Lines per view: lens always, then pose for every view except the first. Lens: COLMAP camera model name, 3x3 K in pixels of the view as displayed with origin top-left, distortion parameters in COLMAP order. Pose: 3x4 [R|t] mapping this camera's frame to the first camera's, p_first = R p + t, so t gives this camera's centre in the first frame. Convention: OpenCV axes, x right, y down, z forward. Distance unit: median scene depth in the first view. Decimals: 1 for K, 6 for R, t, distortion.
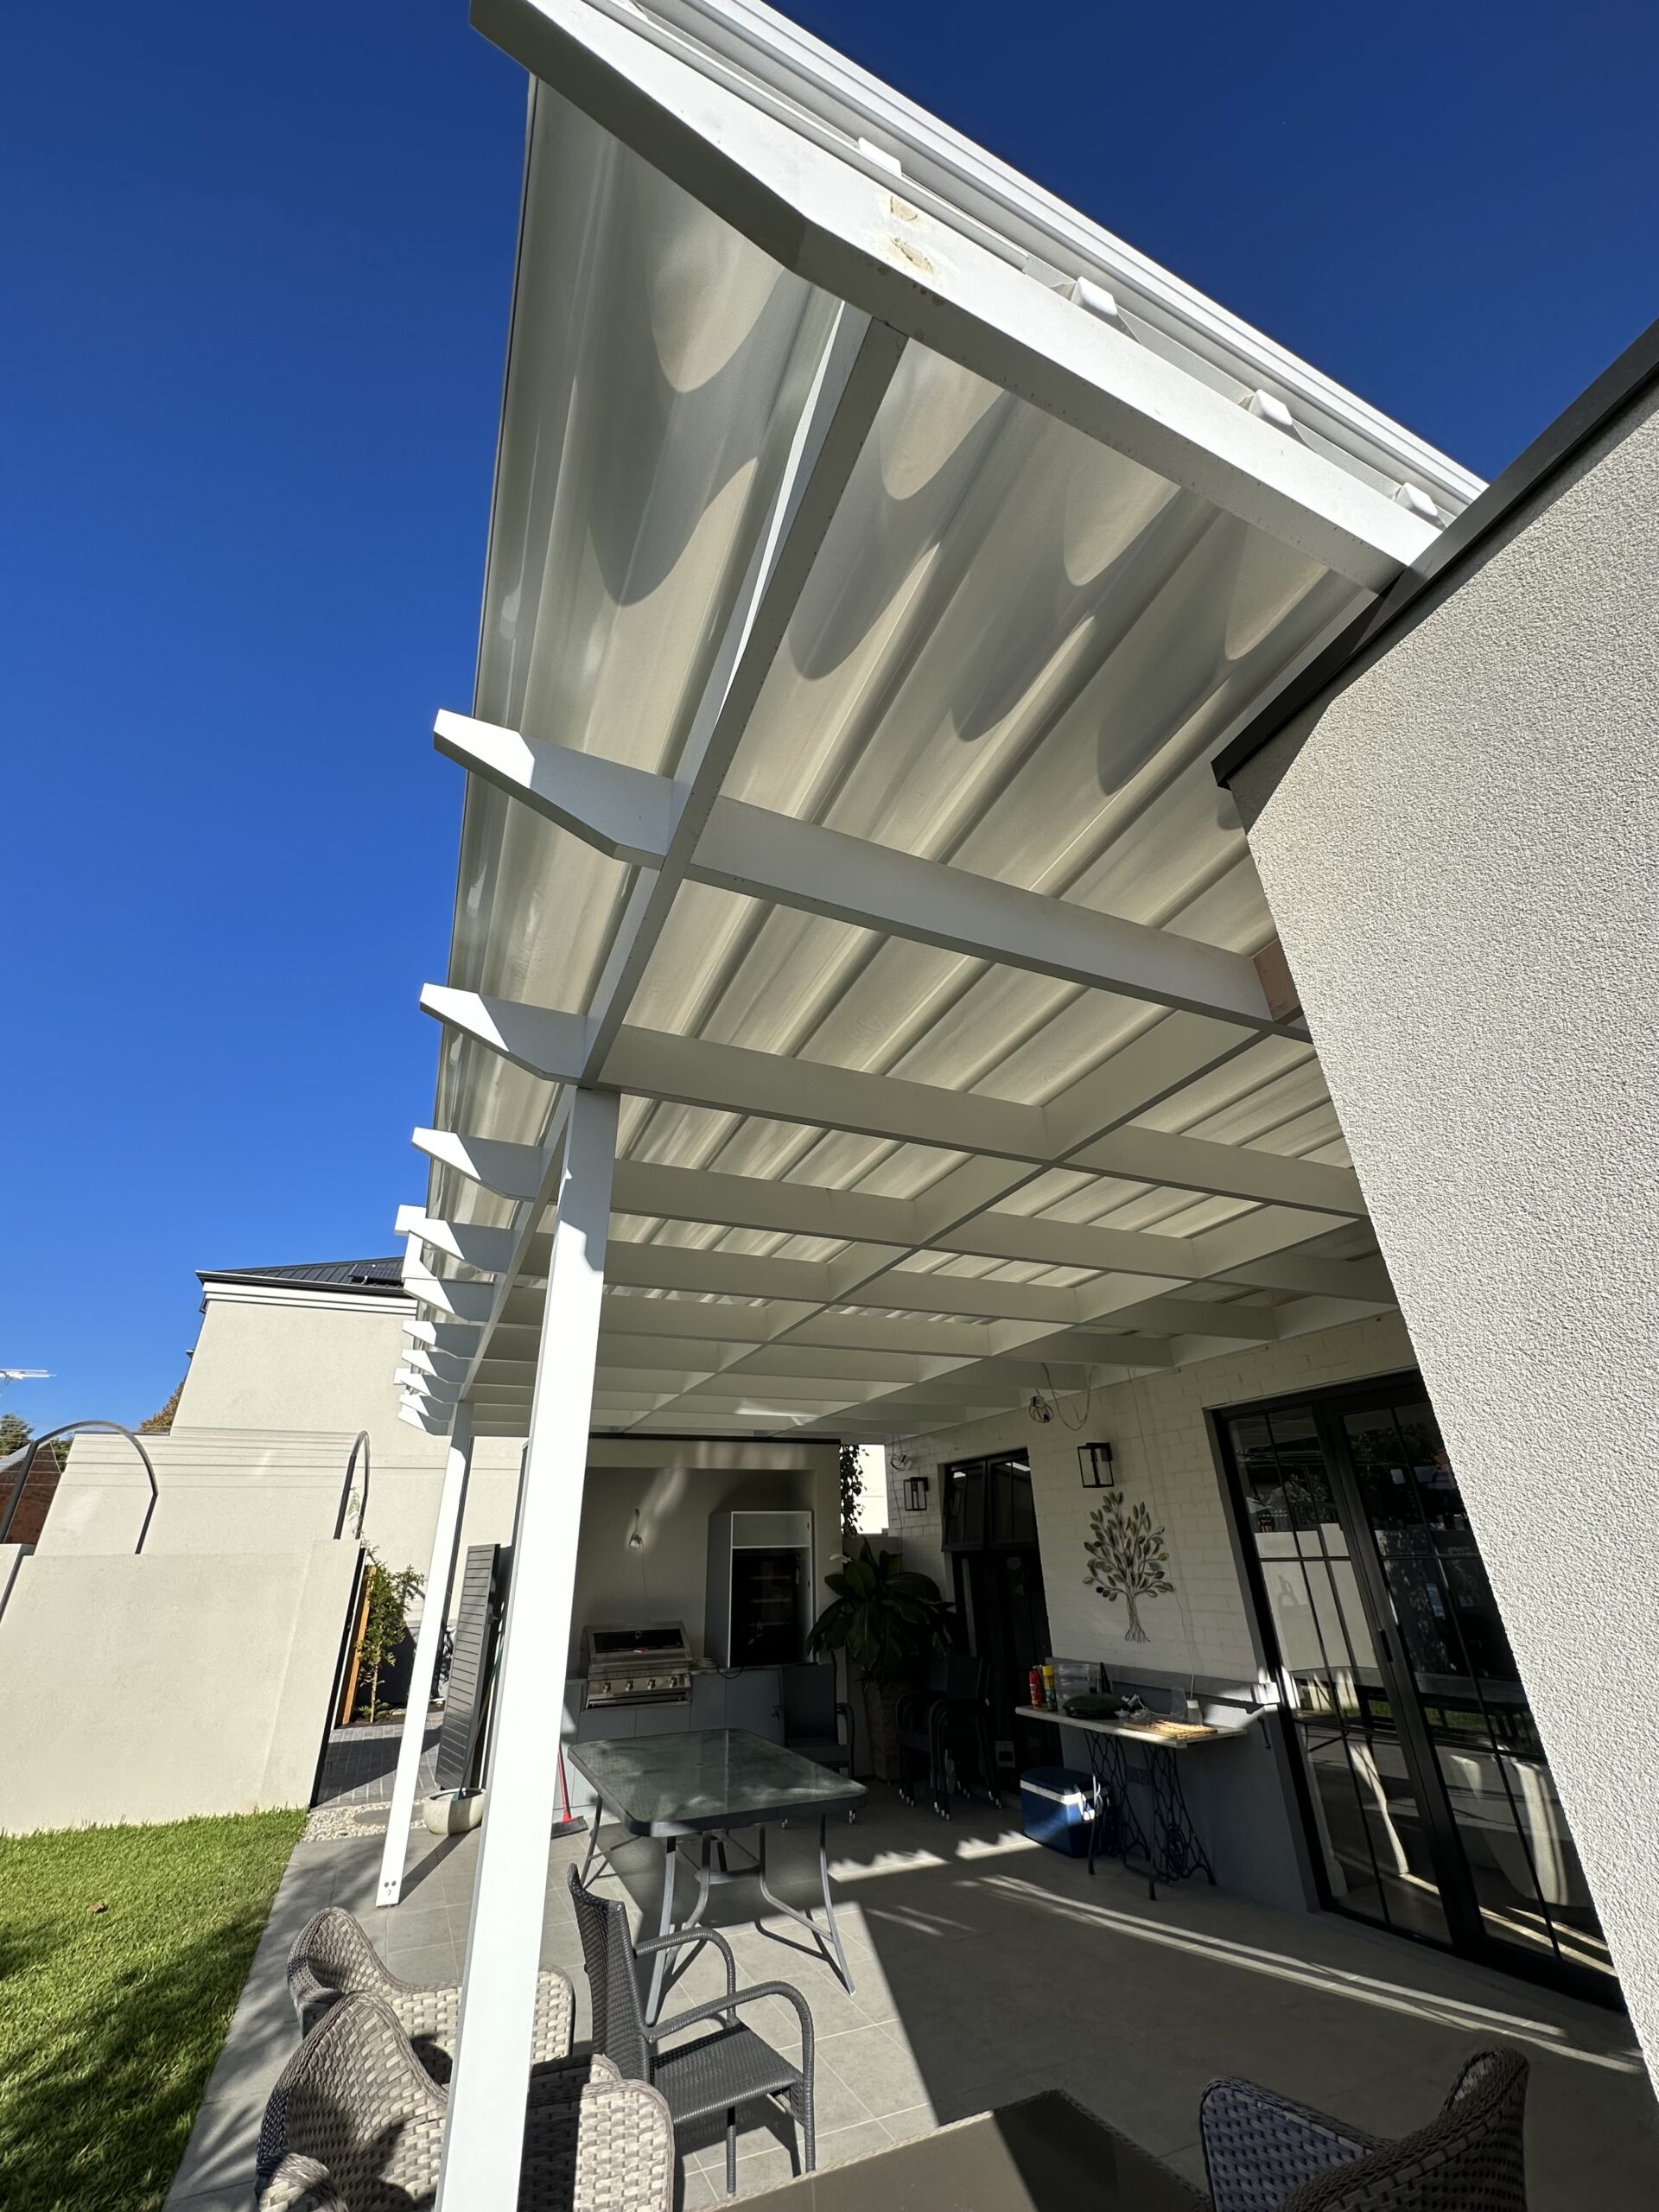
lens RADIAL K [[884.3, 0, 825.9], [0, 884.3, 1107.0], [0, 0, 1]] dist [-0.000329, -0.000043]
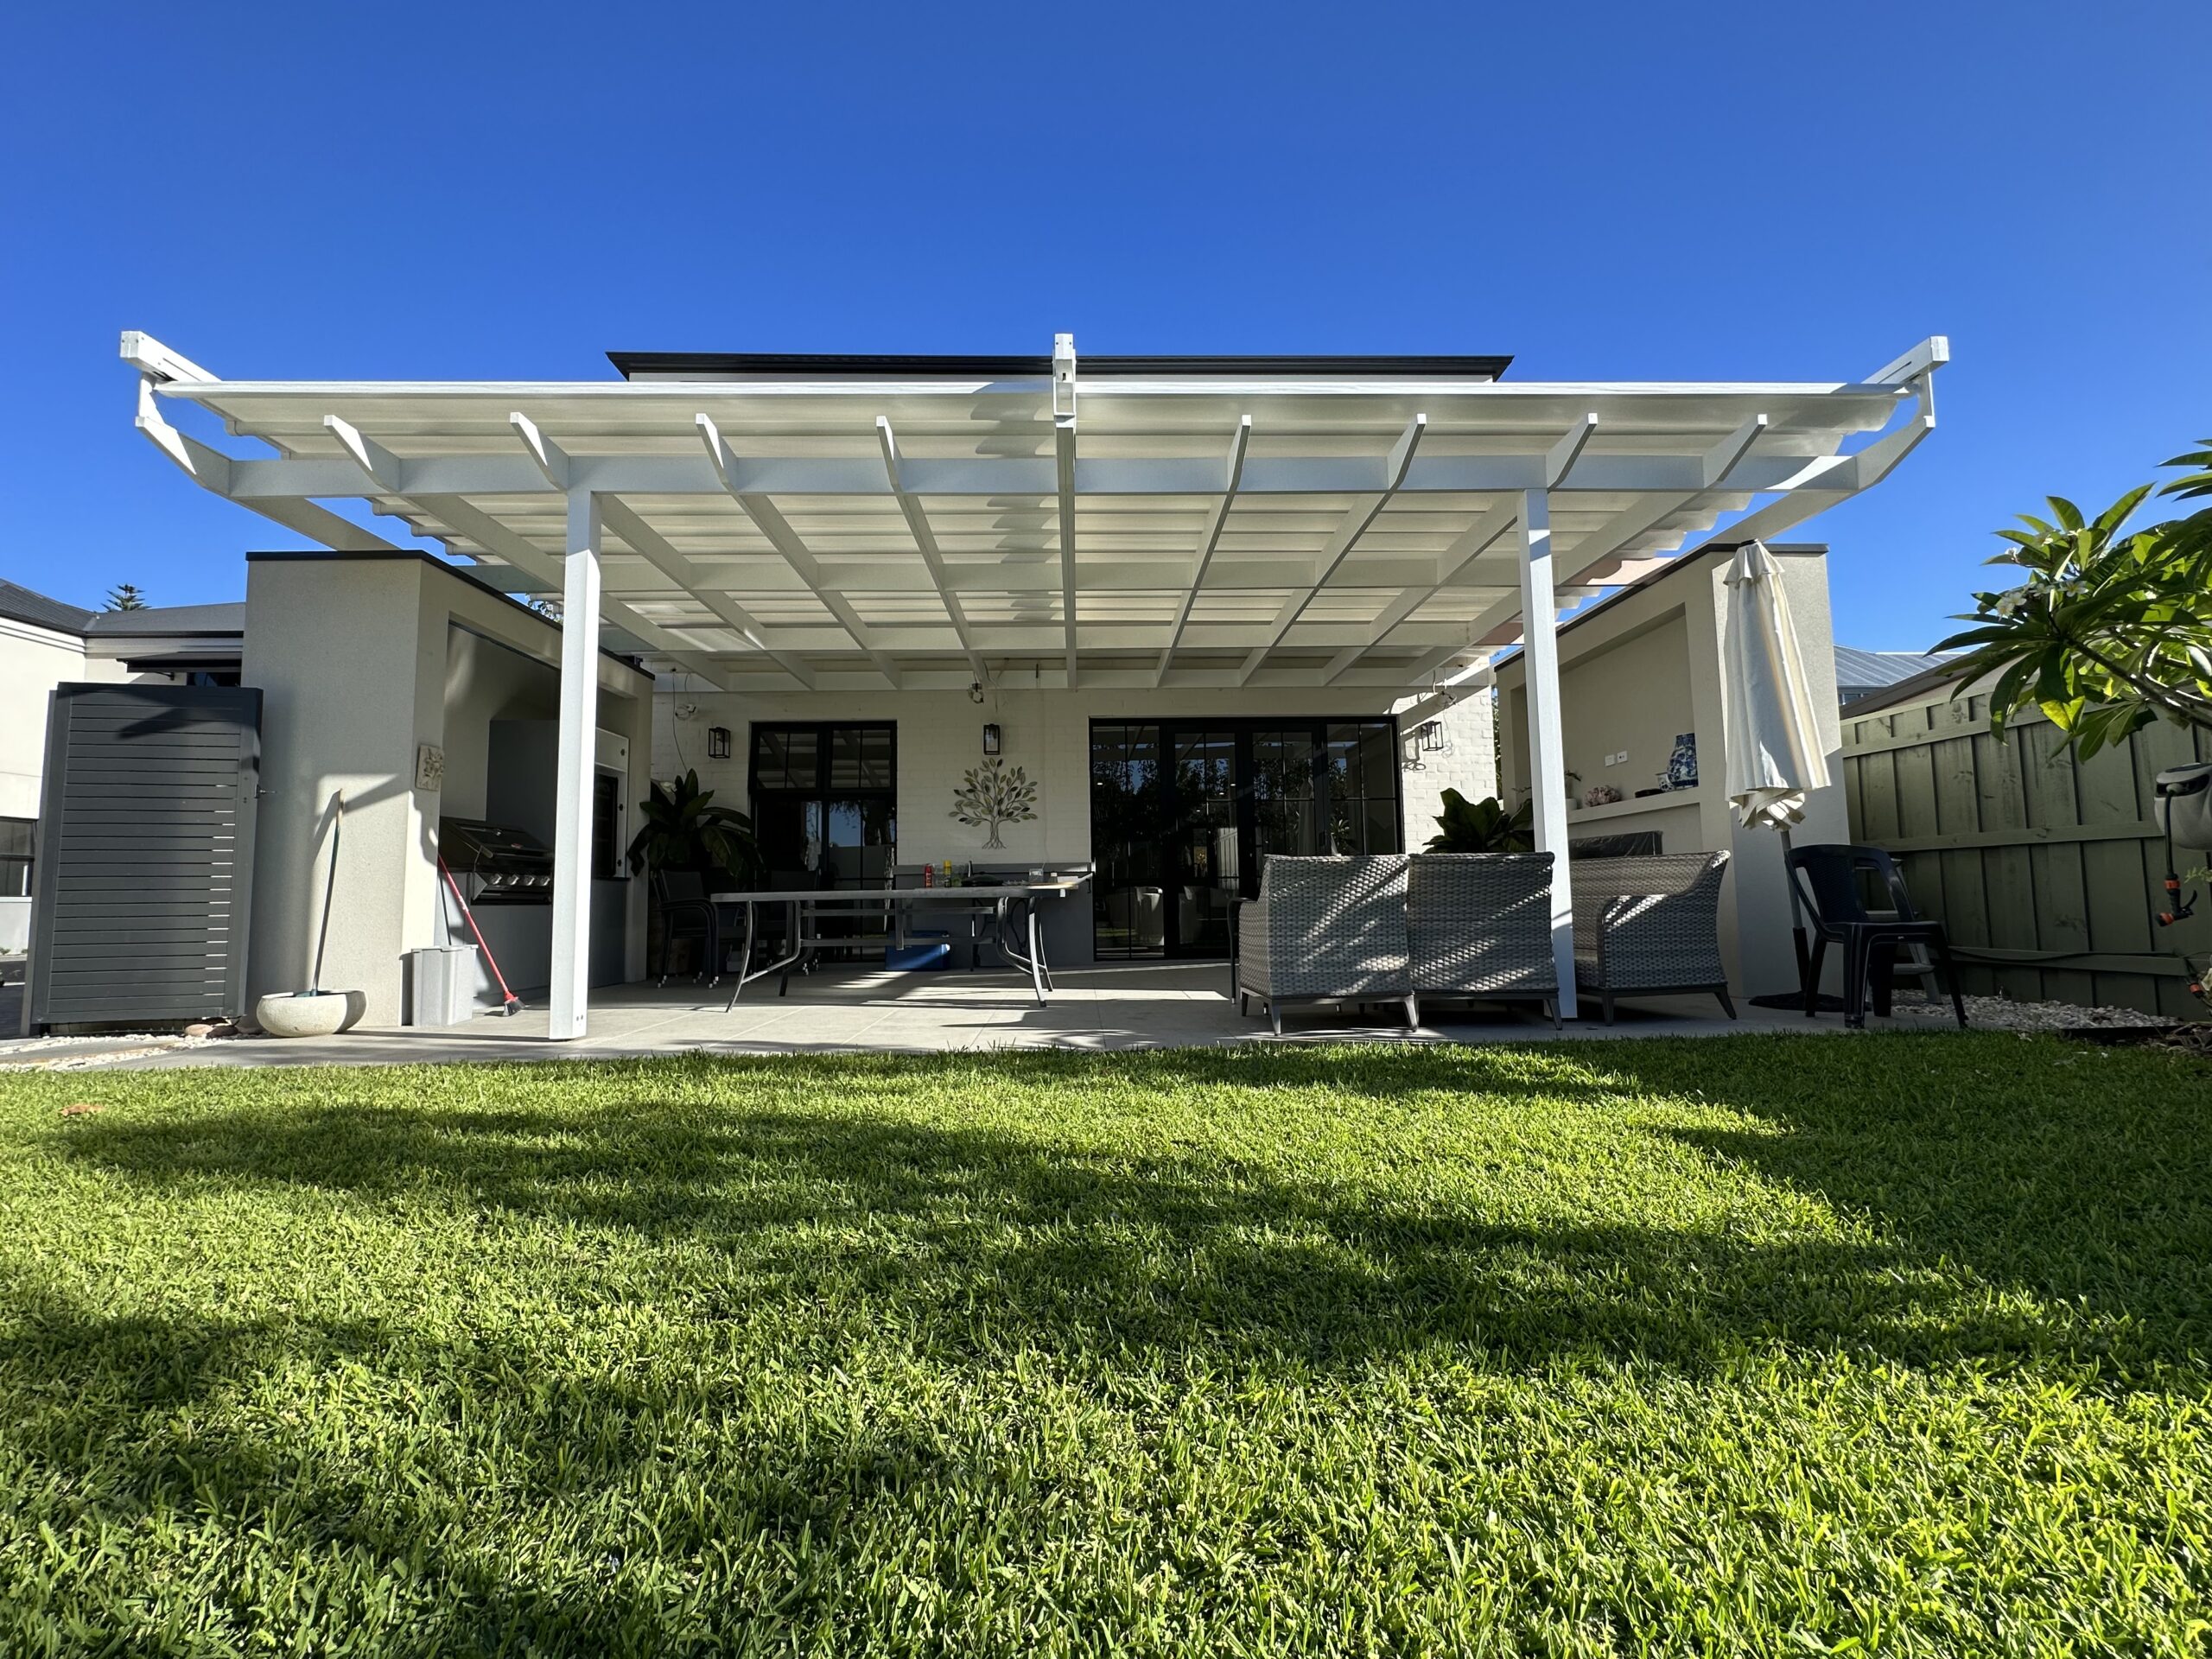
lens RADIAL K [[884.3, 0, 1101.8], [0, 884.3, 829.2], [0, 0, 1]] dist [-0.000329, -0.000043]
pose [[0.371186, 0.088131, 0.924367, -0.927483], [-0.422341, 0.902579, 0.083540, 0.349990], [-0.826952, -0.421407, 0.372246, 0.281947]]
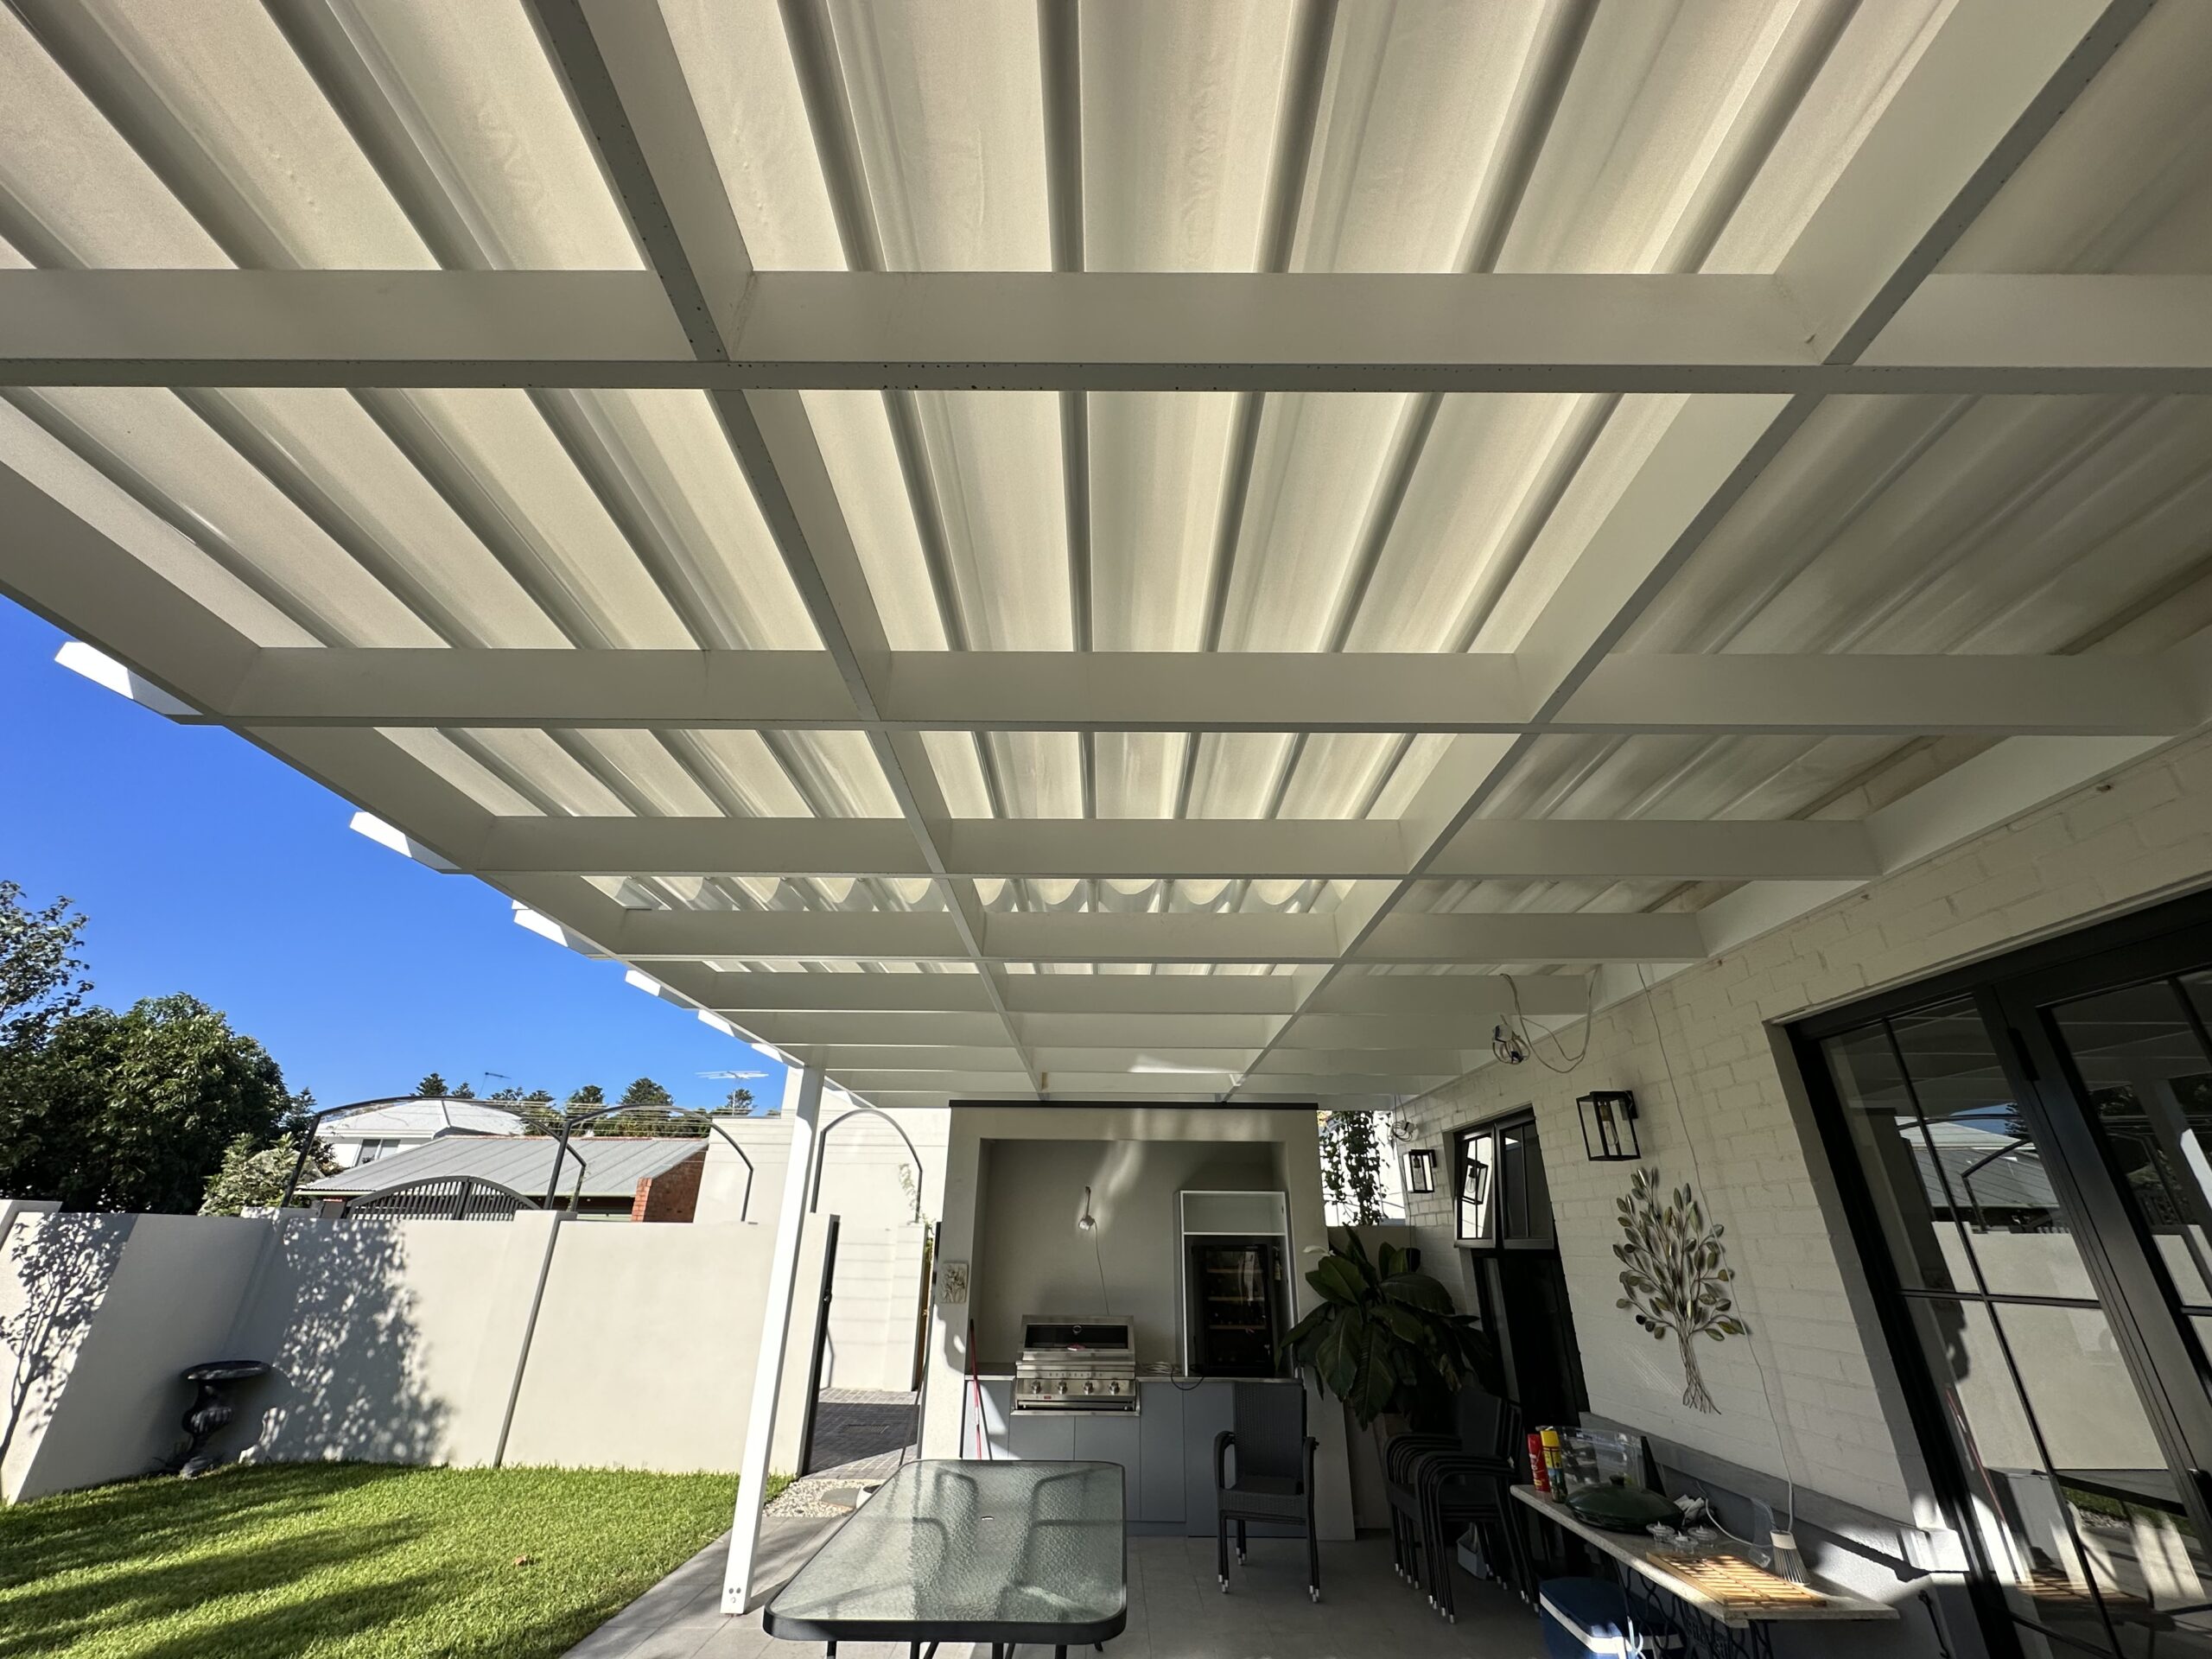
lens RADIAL K [[884.3, 0, 1102.2], [0, 884.3, 832.6], [0, 0, 1]] dist [-0.000329, -0.000043]
pose [[0.914574, -0.140558, -0.379206, 0.247783], [0.157419, 0.987438, 0.013658, 0.133890], [0.372523, -0.072185, 0.925211, 0.298518]]
